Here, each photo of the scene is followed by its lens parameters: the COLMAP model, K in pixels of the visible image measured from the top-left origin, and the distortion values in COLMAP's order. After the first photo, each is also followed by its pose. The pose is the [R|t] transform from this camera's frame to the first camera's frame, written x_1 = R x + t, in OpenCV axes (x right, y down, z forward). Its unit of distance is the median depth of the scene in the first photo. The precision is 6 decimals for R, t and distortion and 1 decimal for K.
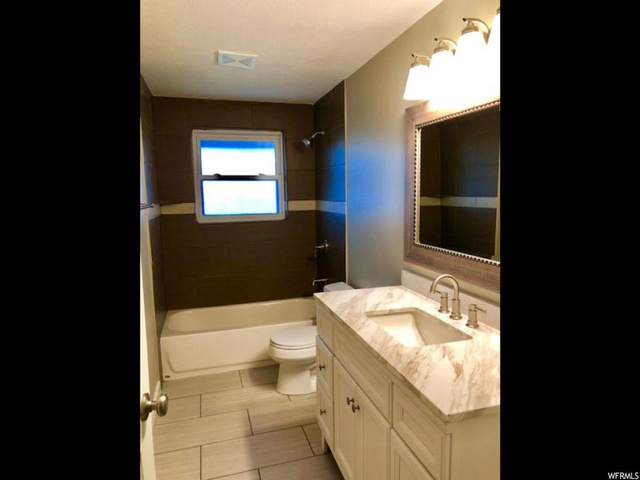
lens RADIAL K [[387.1, 0, 320.0], [0, 387.1, 240.0], [0, 0, 1]] dist [0.061148, -0.114336]
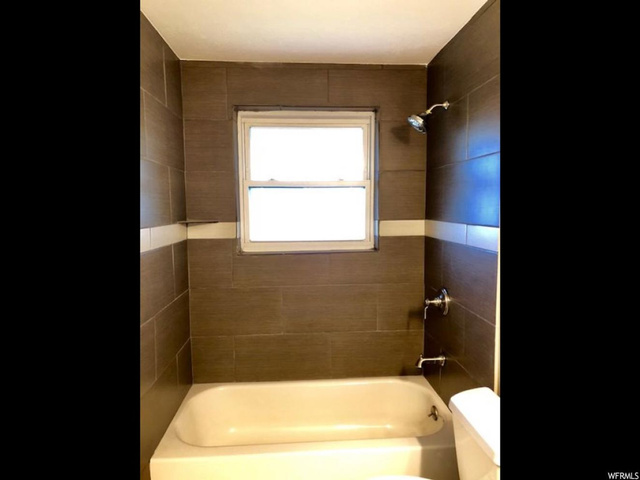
lens RADIAL K [[387.1, 0, 320.0], [0, 387.1, 240.0], [0, 0, 1]] dist [0.061148, -0.114336]
pose [[0.974668, 0.025614, -0.222187, -0.068266], [-0.035681, 0.998505, -0.041416, -0.074190], [0.220794, 0.048295, 0.974124, 0.681000]]
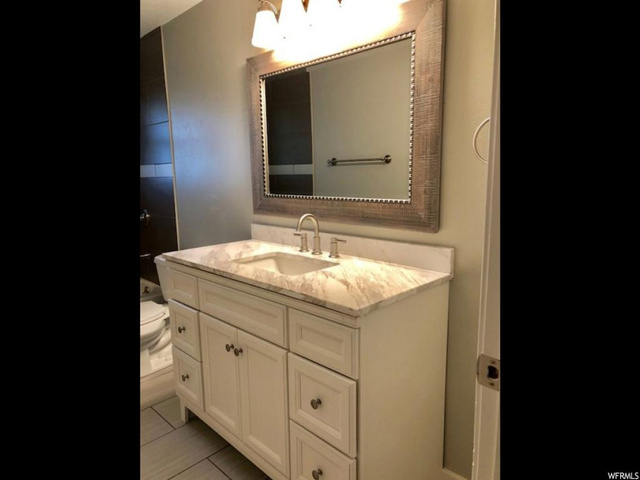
lens RADIAL K [[387.1, 0, 320.0], [0, 387.1, 240.0], [0, 0, 1]] dist [0.061148, -0.114336]
pose [[0.870110, -0.077732, 0.486689, -0.134902], [0.060049, 0.996848, 0.051856, 0.082140], [-0.489185, -0.015896, 0.872035, 0.035585]]
